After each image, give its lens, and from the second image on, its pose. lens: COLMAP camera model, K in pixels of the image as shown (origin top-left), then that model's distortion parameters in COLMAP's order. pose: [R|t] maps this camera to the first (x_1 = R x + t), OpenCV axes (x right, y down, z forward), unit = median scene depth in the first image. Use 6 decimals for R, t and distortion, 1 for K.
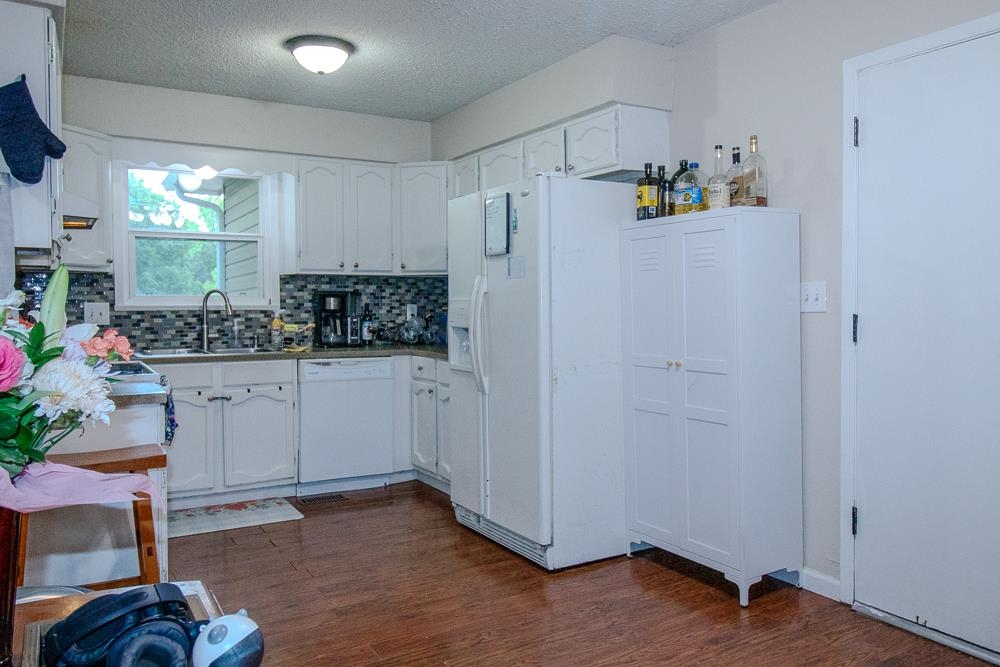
lens RADIAL K [[766.9, 0, 500.6], [0, 766.9, 331.6], [0, 0, 1]] dist [-0.011286, -0.004443]
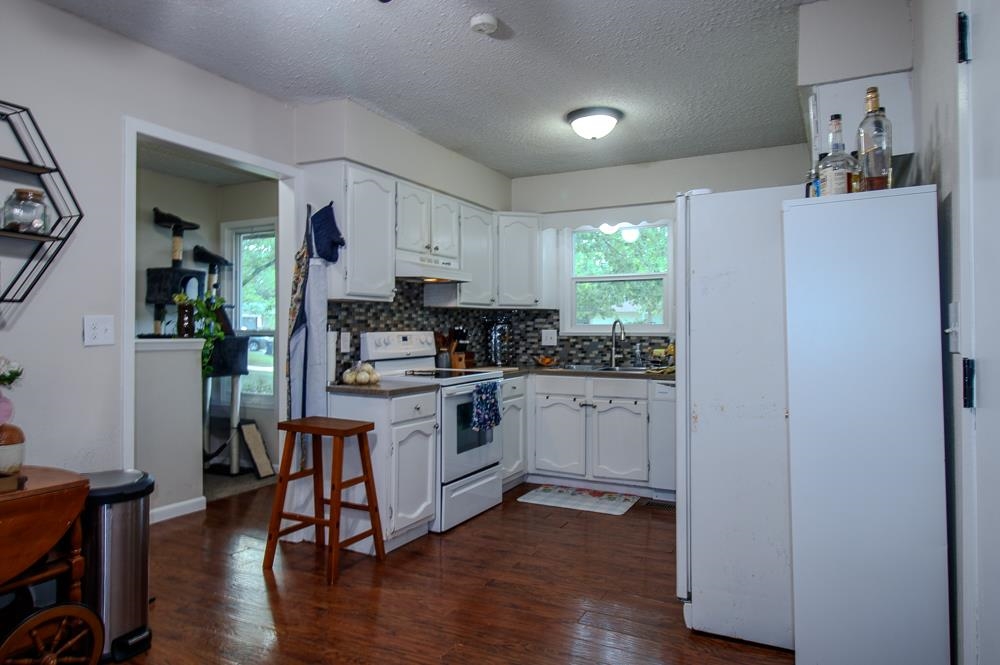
lens RADIAL K [[639.3, 0, 500.7], [0, 639.3, 330.4], [0, 0, 1]] dist [0.021331, -0.001557]
pose [[0.530938, 0.004161, -0.847401, 0.455715], [-0.031685, 0.999386, -0.014944, -0.017129], [0.846818, 0.034784, 0.530744, 0.305462]]
